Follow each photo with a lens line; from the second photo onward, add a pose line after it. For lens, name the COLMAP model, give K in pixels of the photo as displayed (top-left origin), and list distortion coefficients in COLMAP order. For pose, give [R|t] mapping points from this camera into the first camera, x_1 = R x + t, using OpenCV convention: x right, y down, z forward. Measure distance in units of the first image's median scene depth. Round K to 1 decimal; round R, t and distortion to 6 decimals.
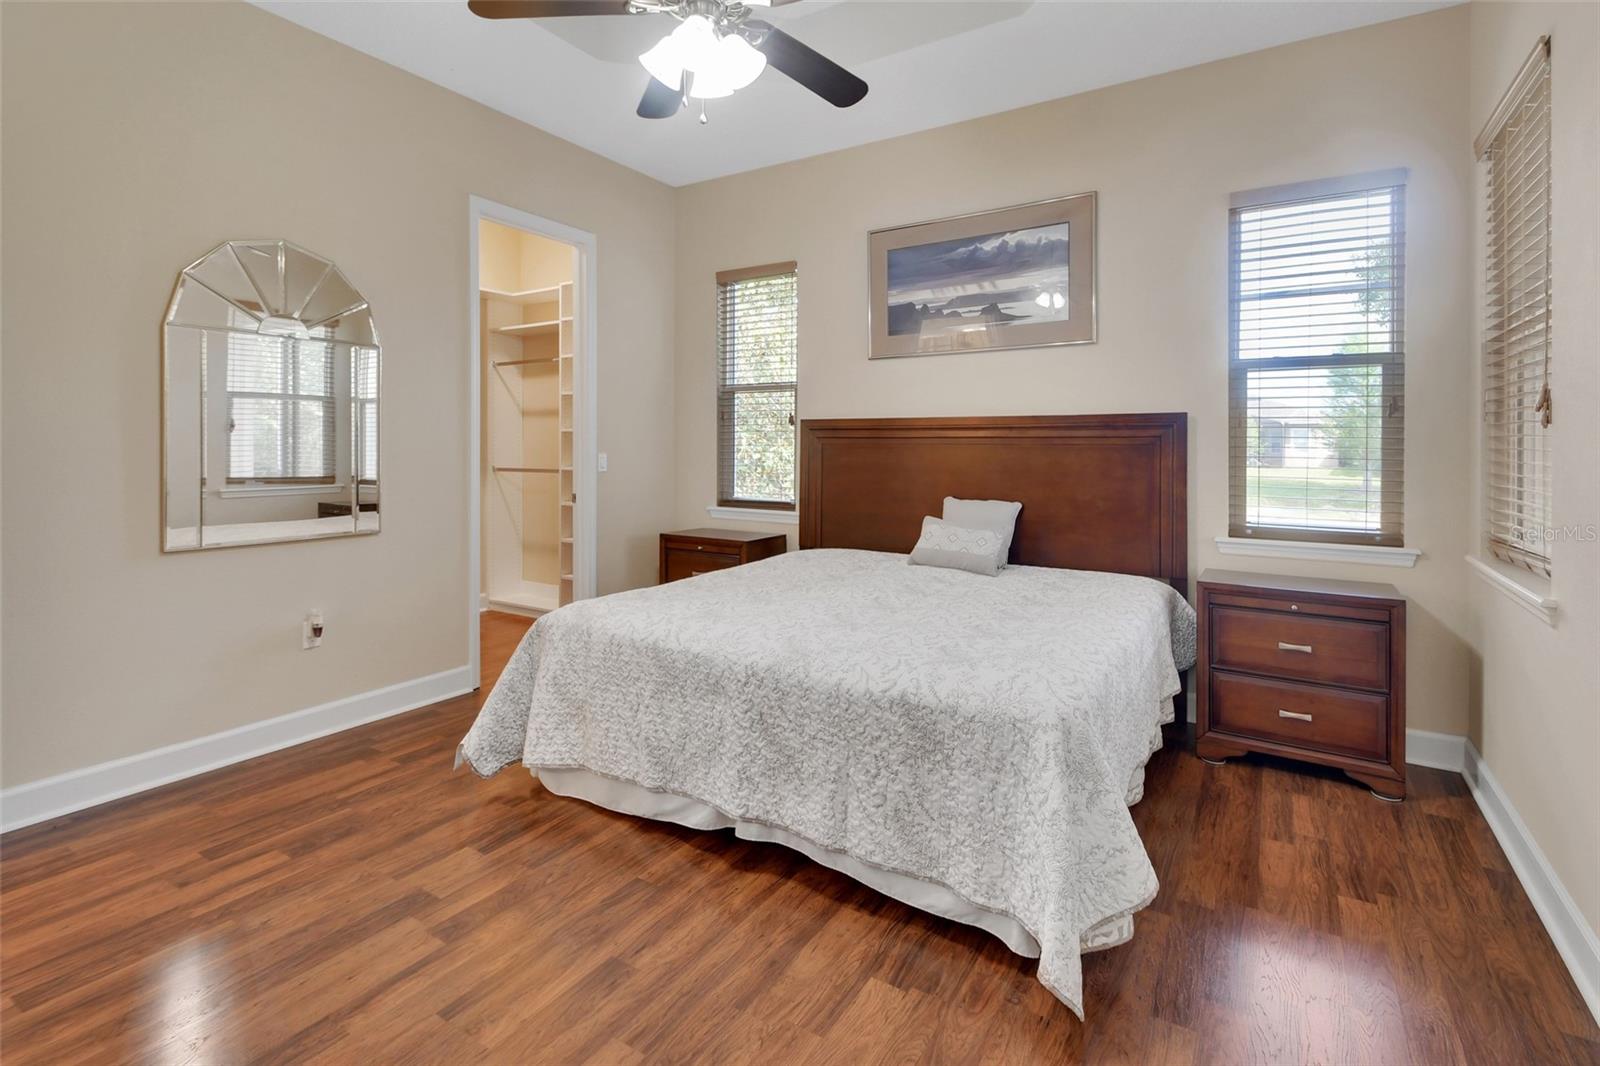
lens RADIAL K [[742.5, 0, 801.8], [0, 742.5, 526.1], [0, 0, 1]] dist [0.000643, 0.000128]
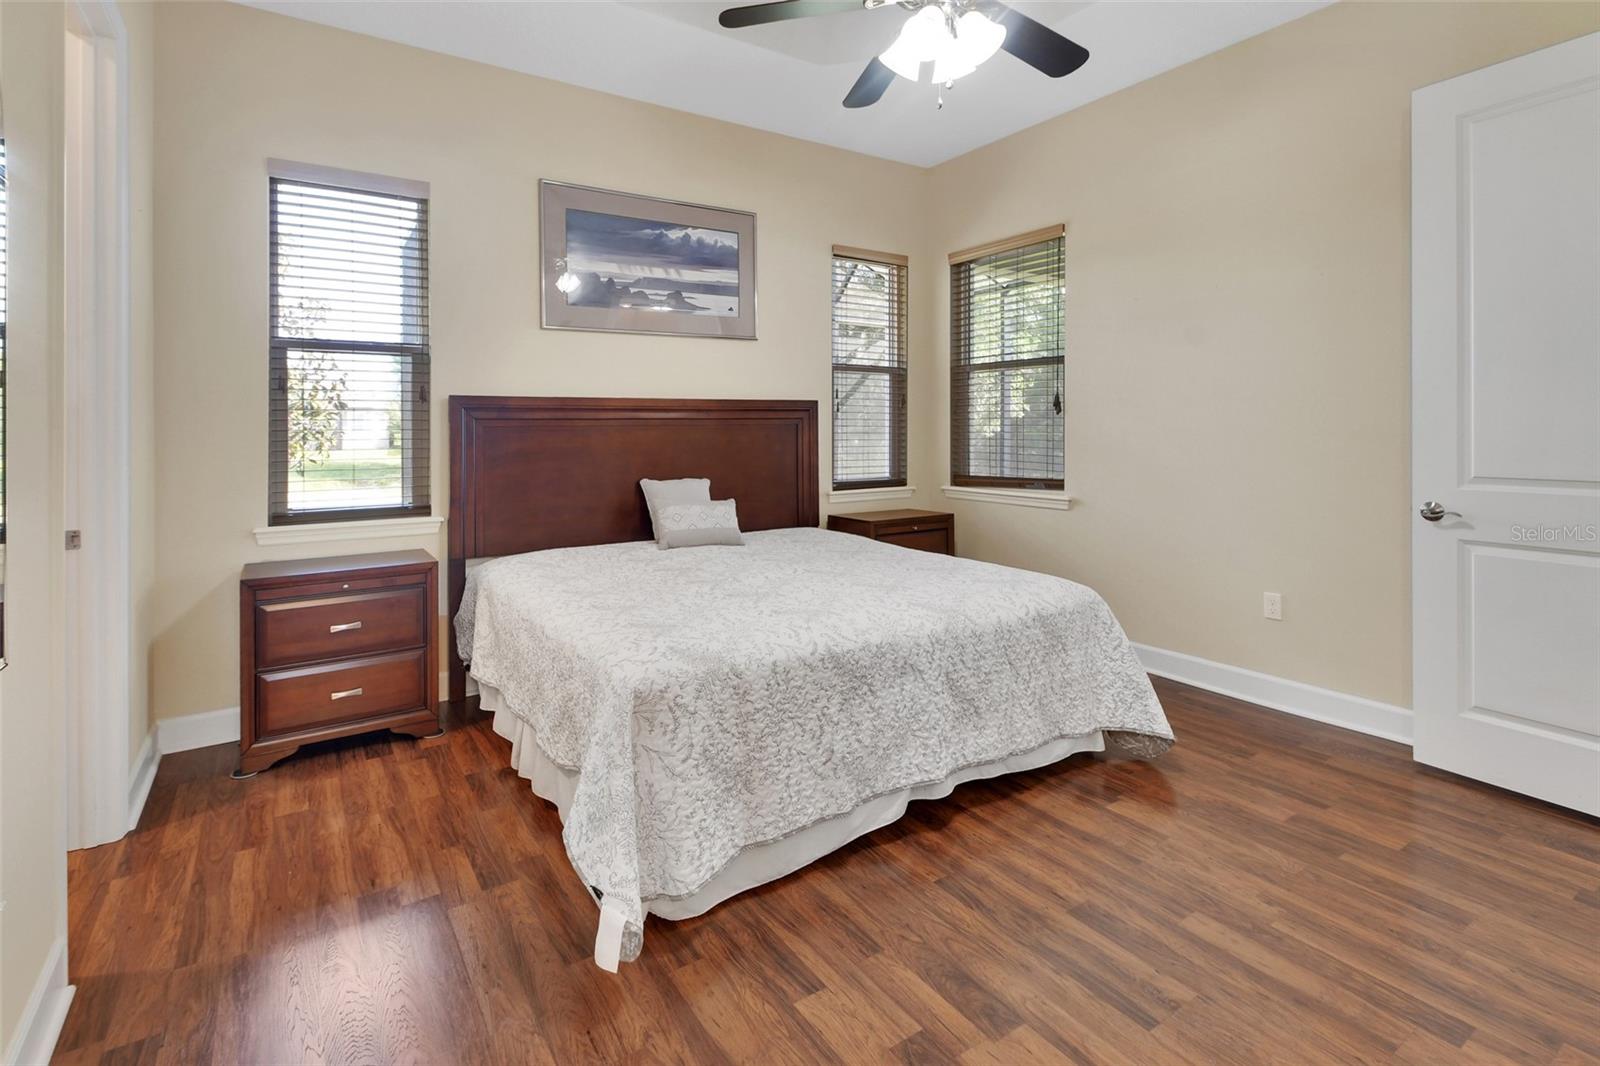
lens RADIAL K [[747.1, 0, 791.3], [0, 747.1, 503.5], [0, 0, 1]] dist [0.002603, -0.000061]
pose [[0.436212, -0.100346, 0.894232, -0.957233], [0.106274, 0.992553, 0.059538, -0.071624], [-0.893546, 0.069063, 0.443627, 0.610274]]
